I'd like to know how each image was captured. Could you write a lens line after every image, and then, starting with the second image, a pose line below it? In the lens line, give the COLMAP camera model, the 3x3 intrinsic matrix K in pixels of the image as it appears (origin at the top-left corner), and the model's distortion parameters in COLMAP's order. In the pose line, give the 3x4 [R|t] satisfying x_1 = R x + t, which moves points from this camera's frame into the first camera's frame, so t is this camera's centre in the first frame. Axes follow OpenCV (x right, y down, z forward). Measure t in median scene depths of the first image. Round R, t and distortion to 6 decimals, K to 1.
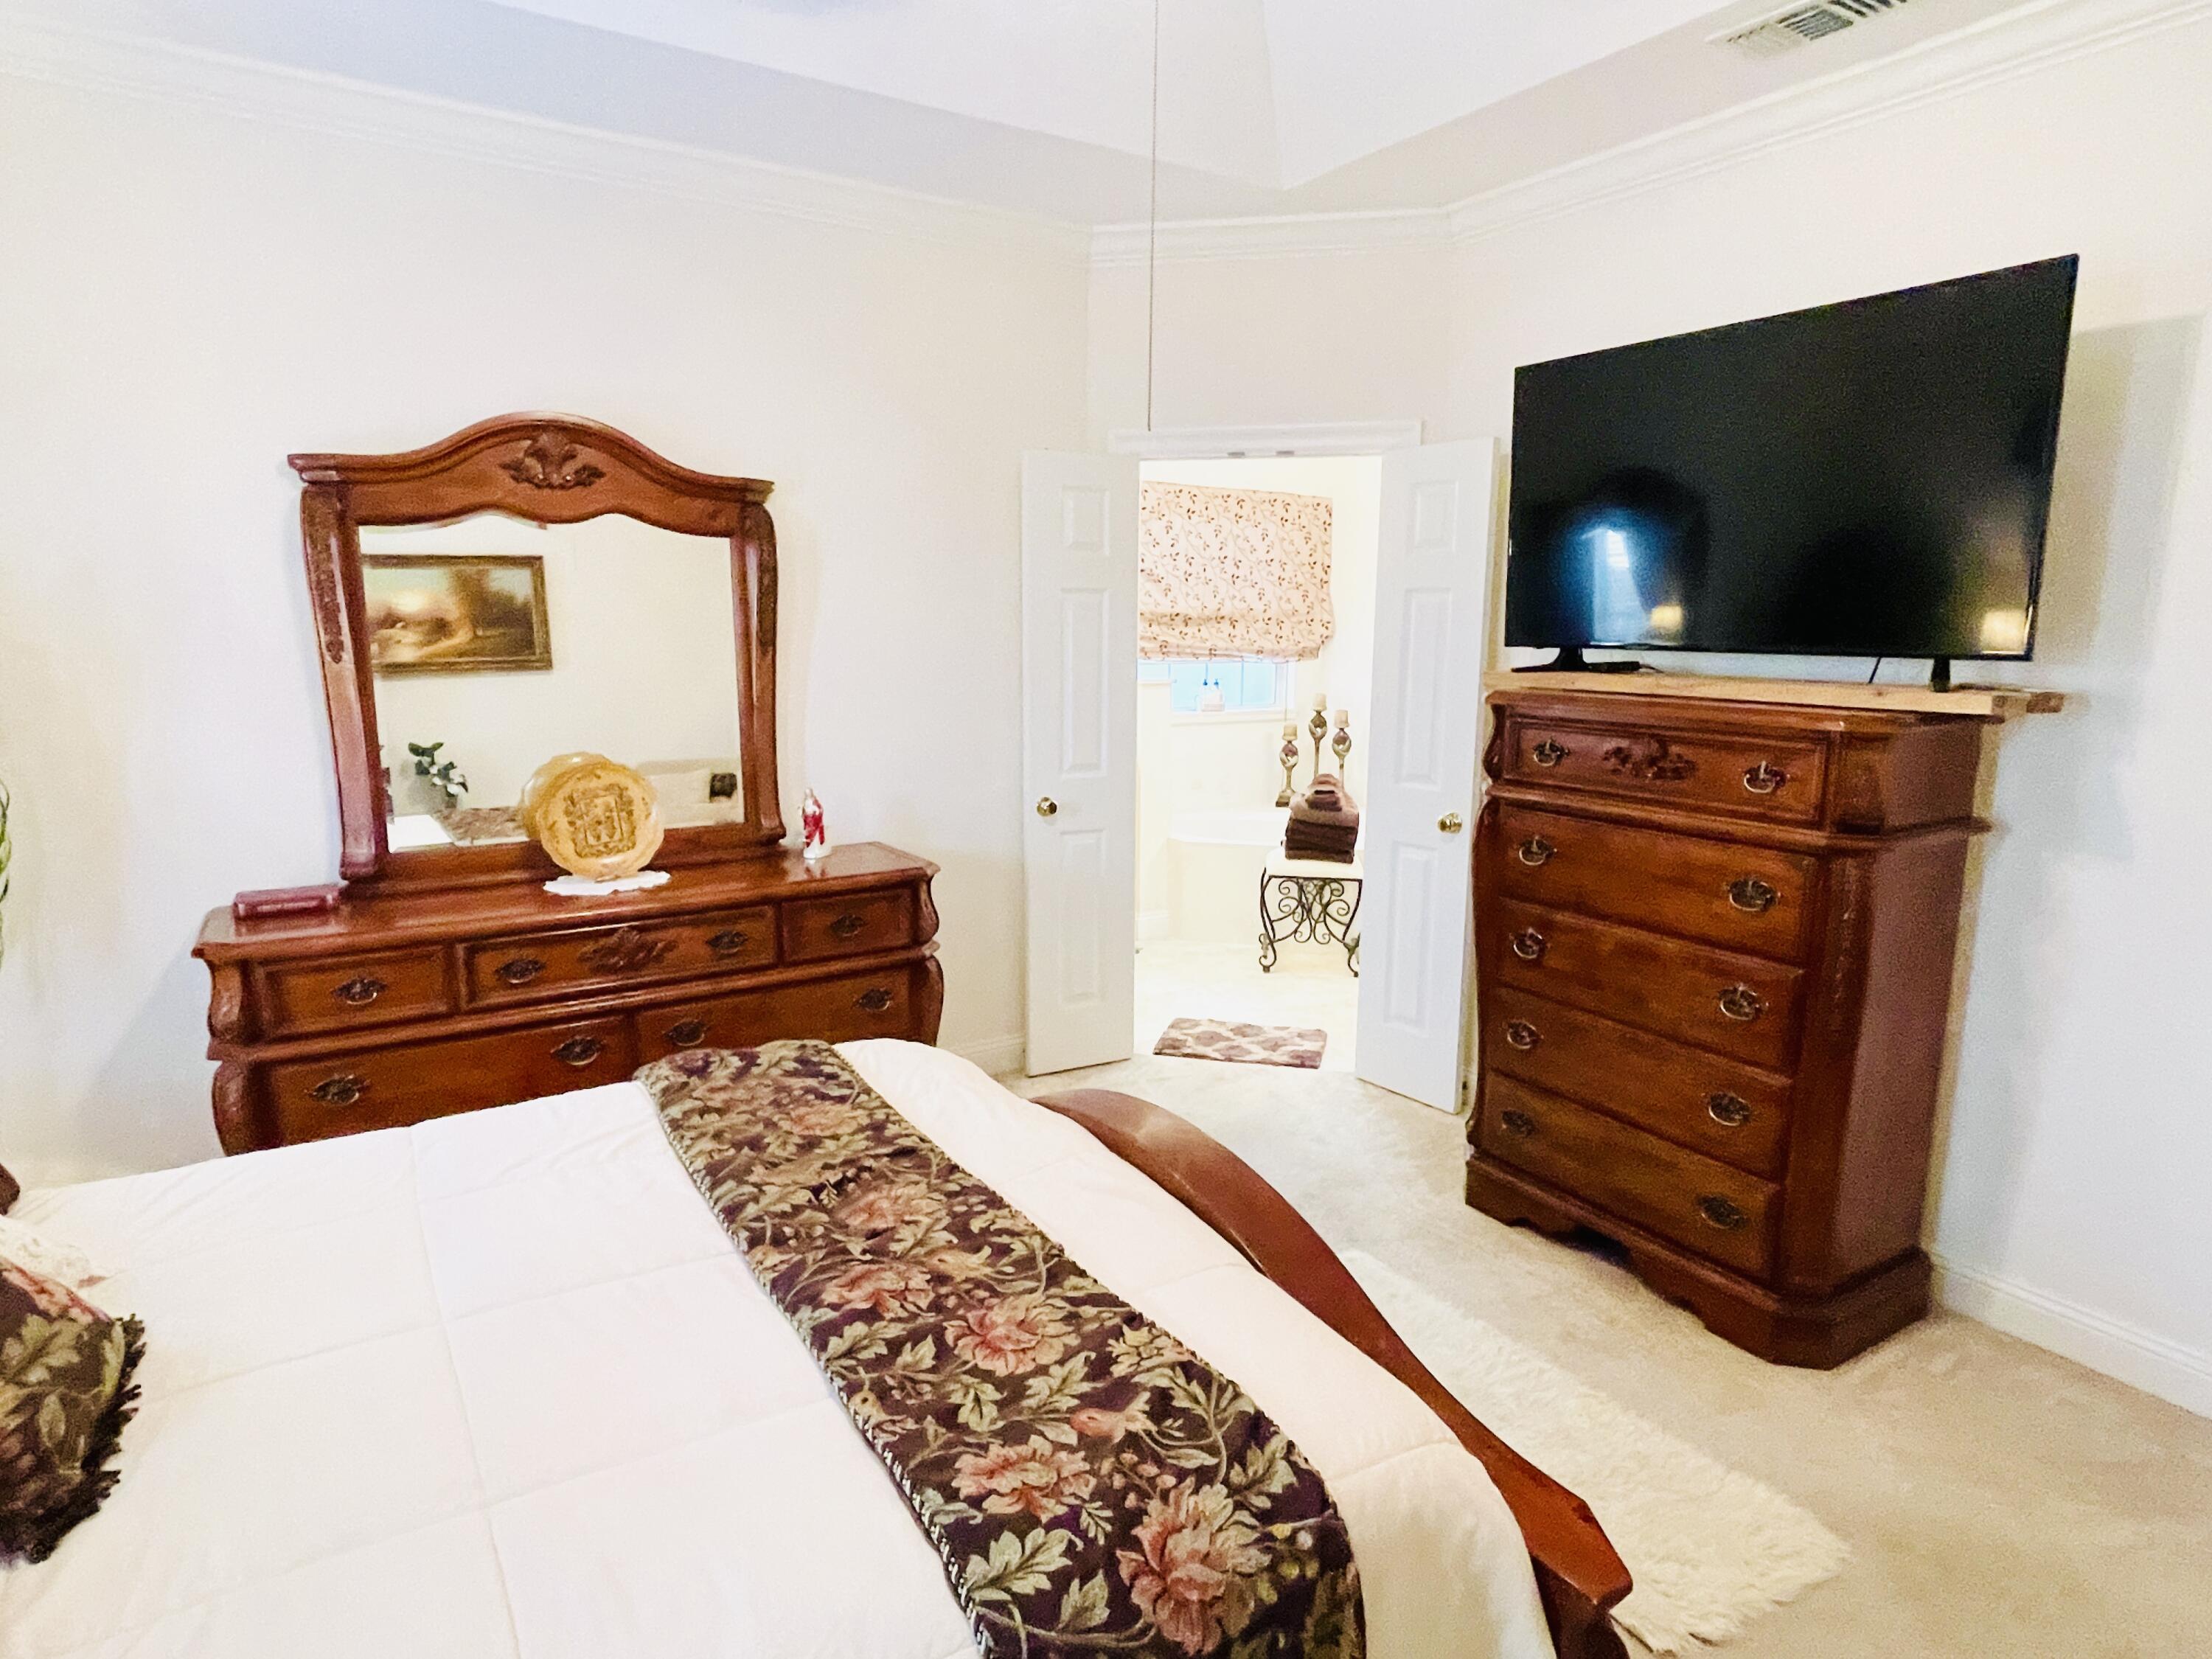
lens RADIAL K [[1228.1, 0, 1083.1], [0, 1228.1, 831.2], [0, 0, 1]] dist [0.004825, 0.000080]
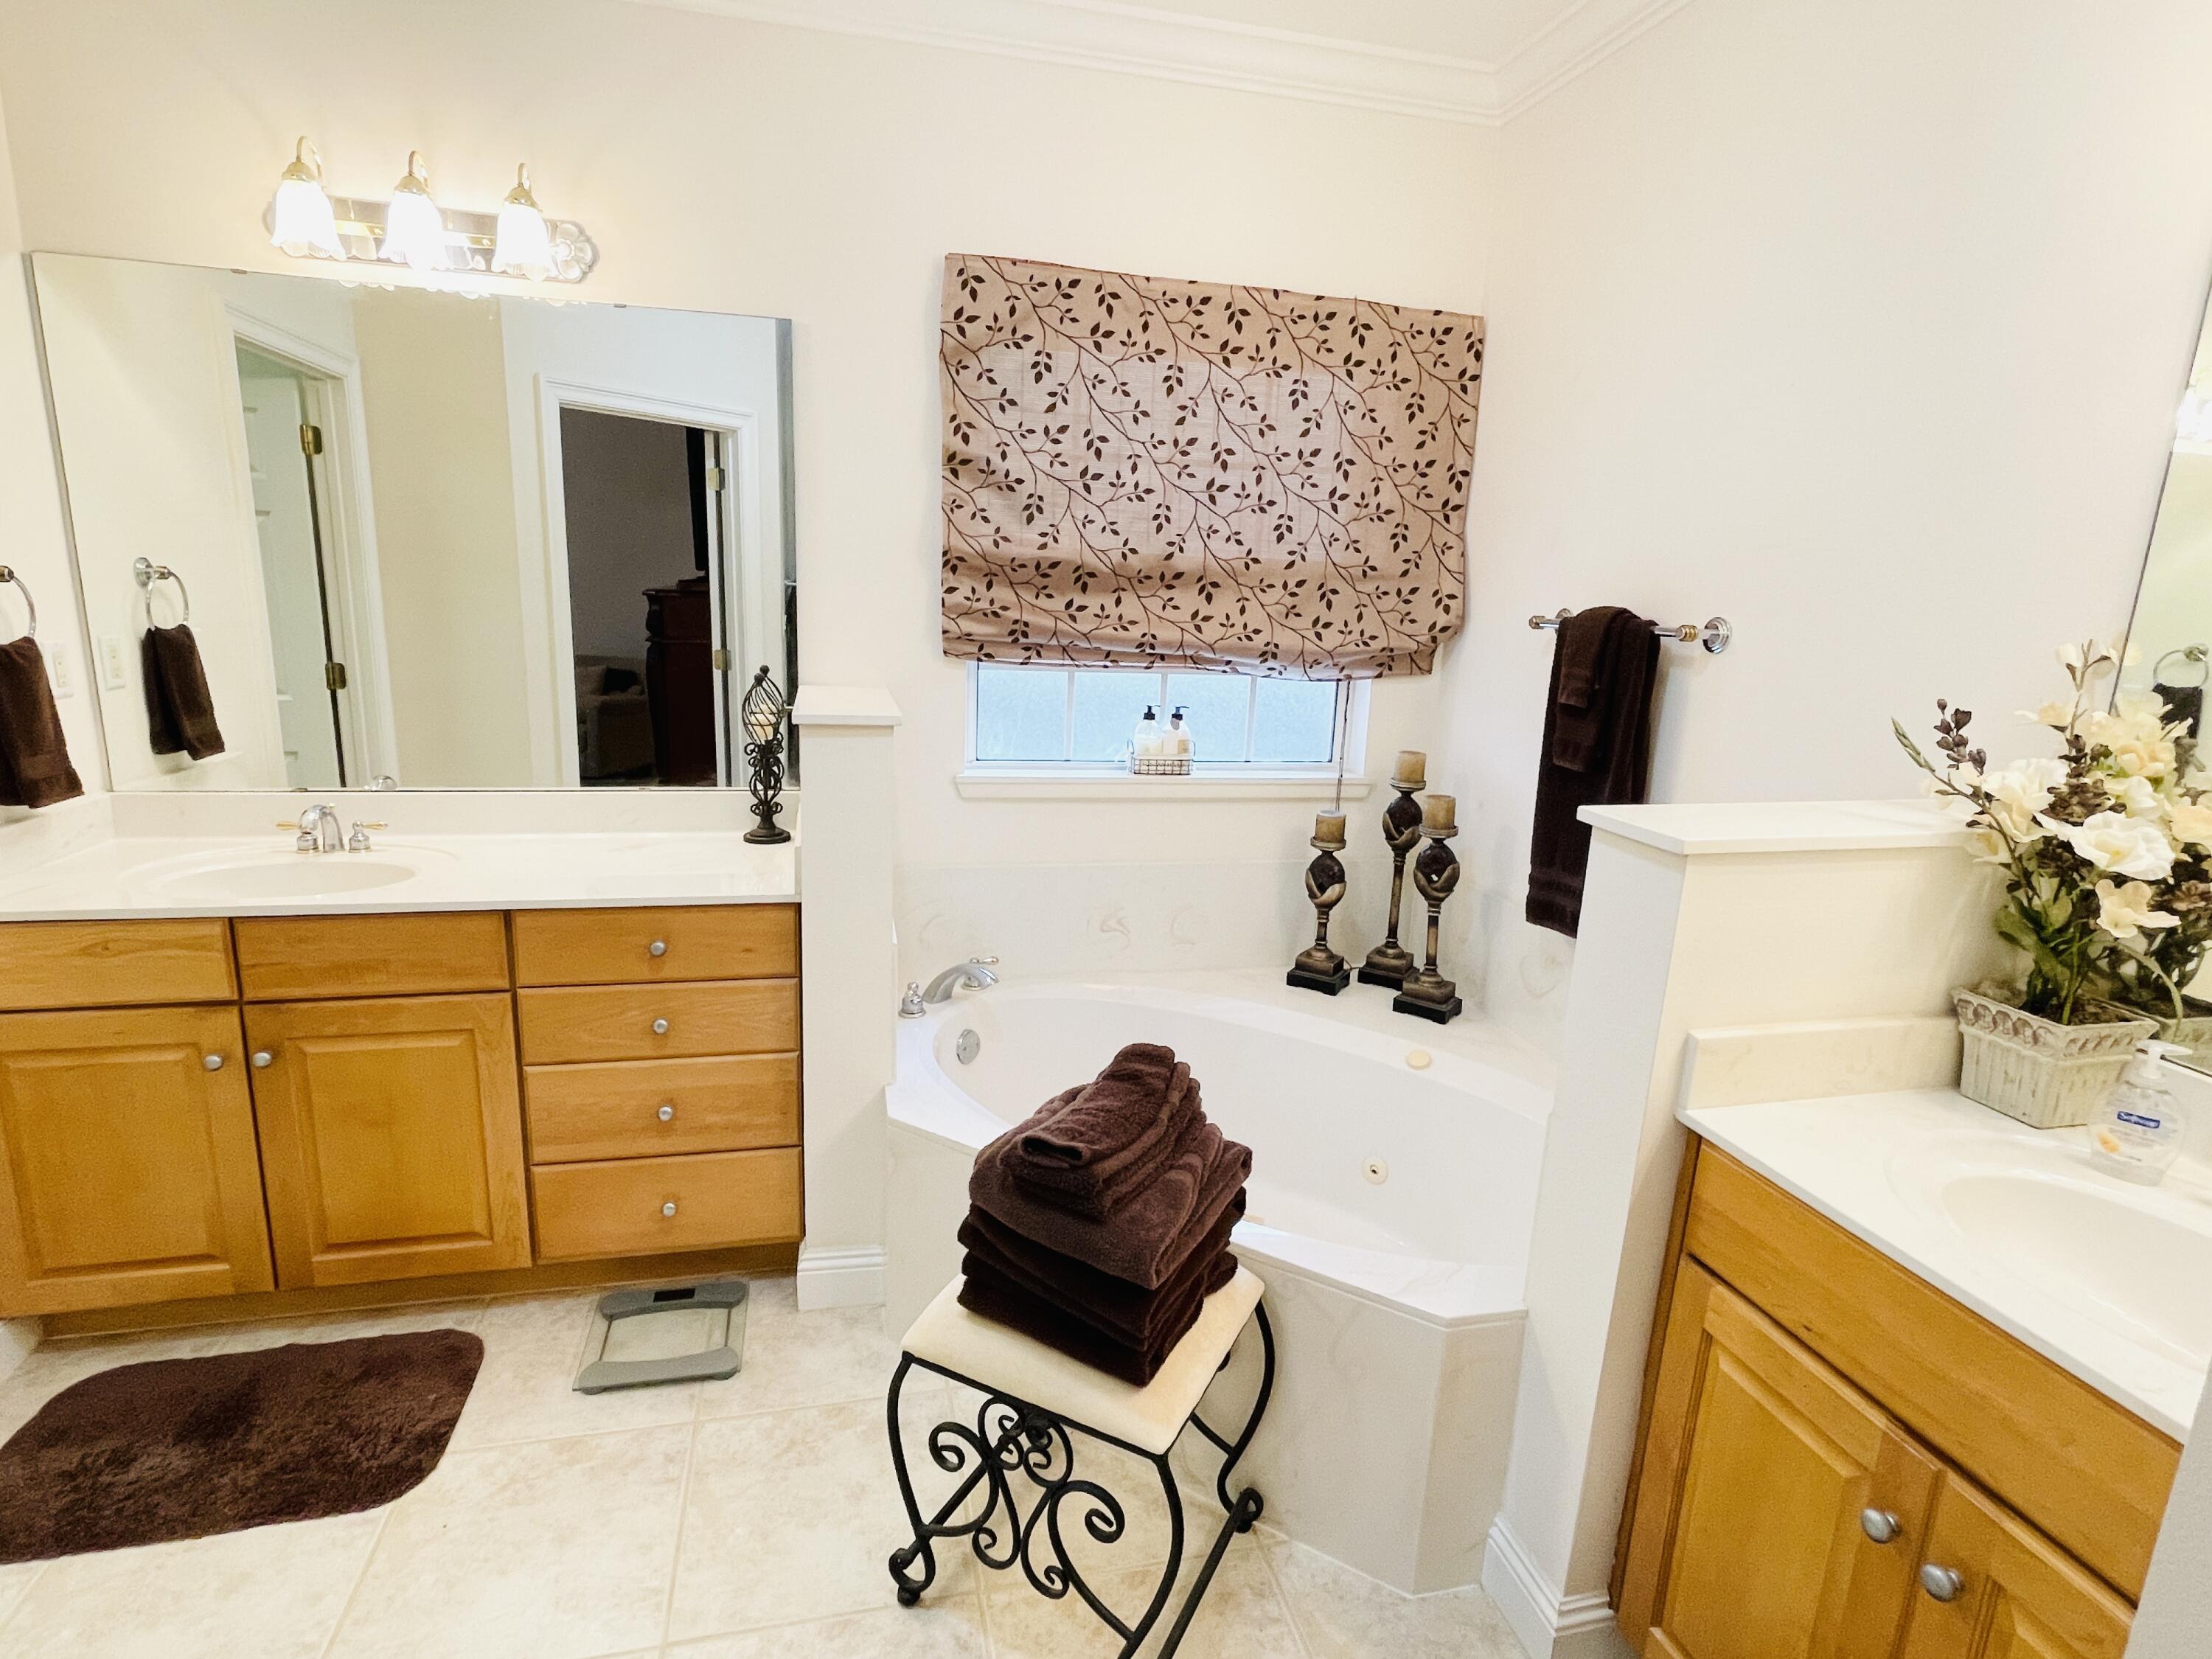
lens RADIAL K [[1128.0, 0, 1109.3], [0, 1128.0, 834.8], [0, 0, 1]] dist [-0.005032, -0.002207]
pose [[0.947967, 0.101945, -0.301605, 0.221451], [-0.089984, 0.994514, 0.053330, -0.096343], [0.305387, -0.023415, 0.951940, 0.579811]]
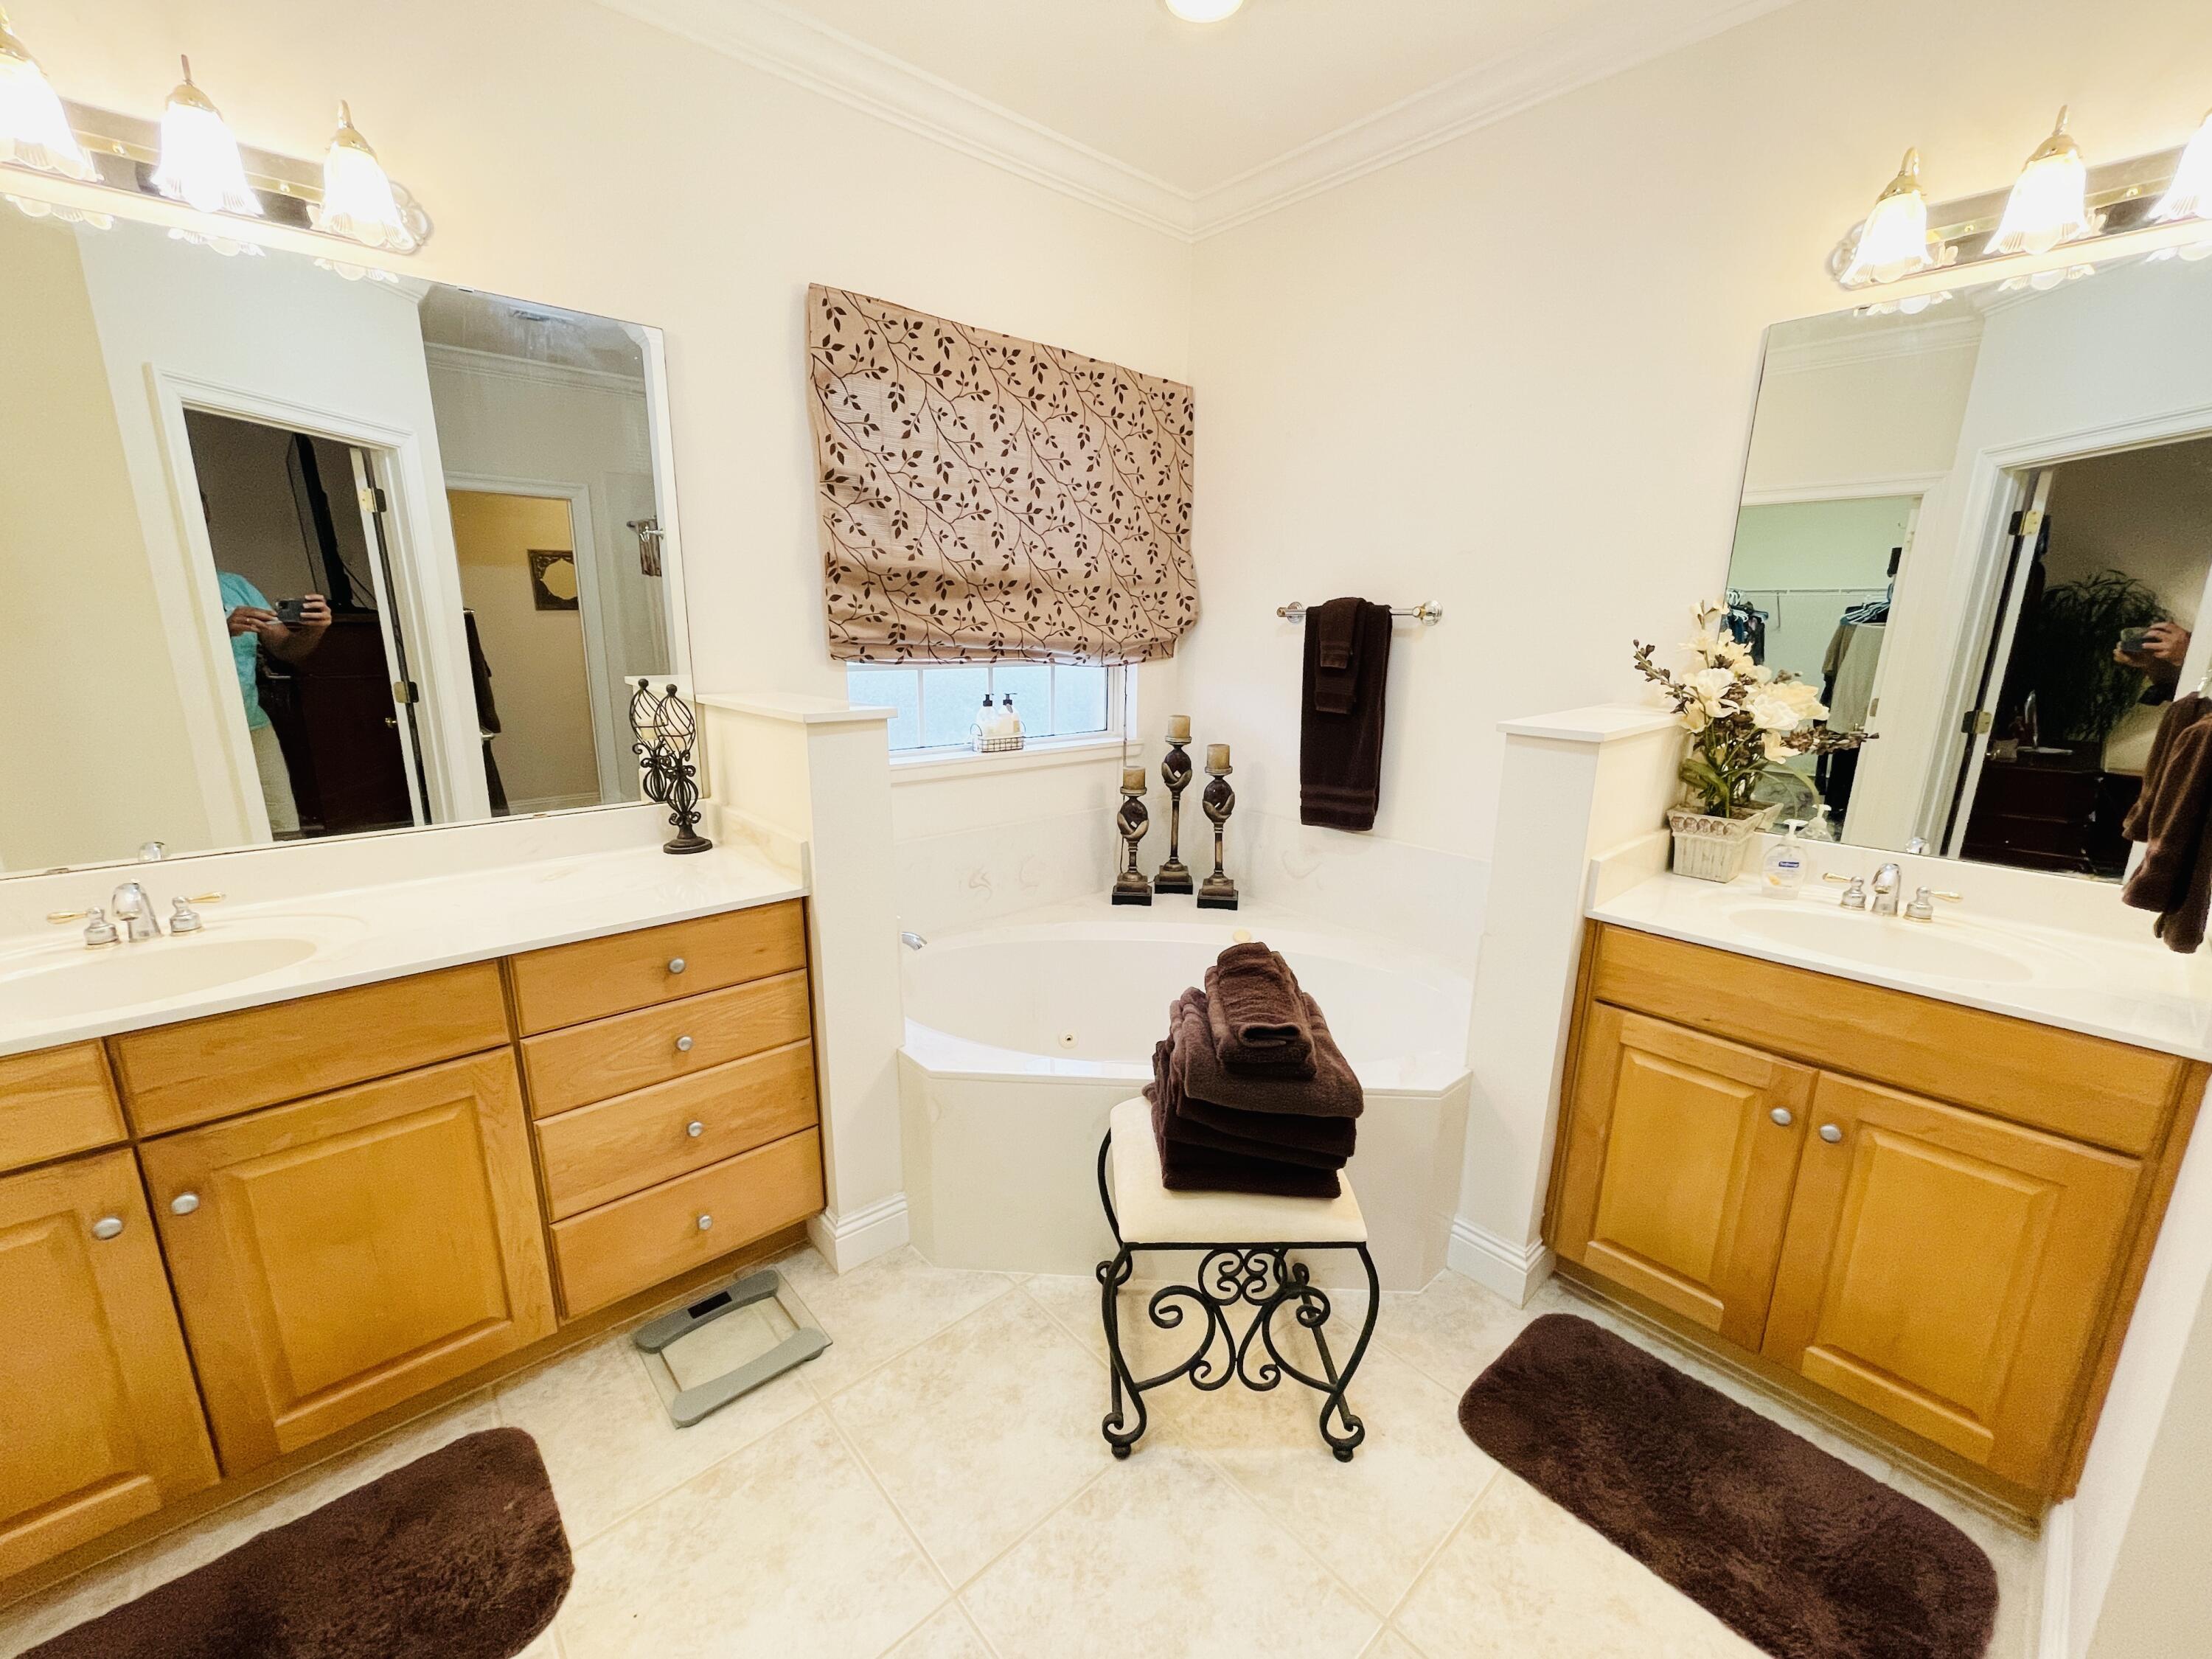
lens RADIAL K [[884.8, 0, 1102.3], [0, 884.8, 833.2], [0, 0, 1]] dist [-0.006176, 0.000613]
pose [[0.985290, -0.033771, 0.167518, 0.081514], [0.023257, 0.997657, 0.064337, -0.085214], [-0.169298, -0.059494, 0.983768, 0.585317]]
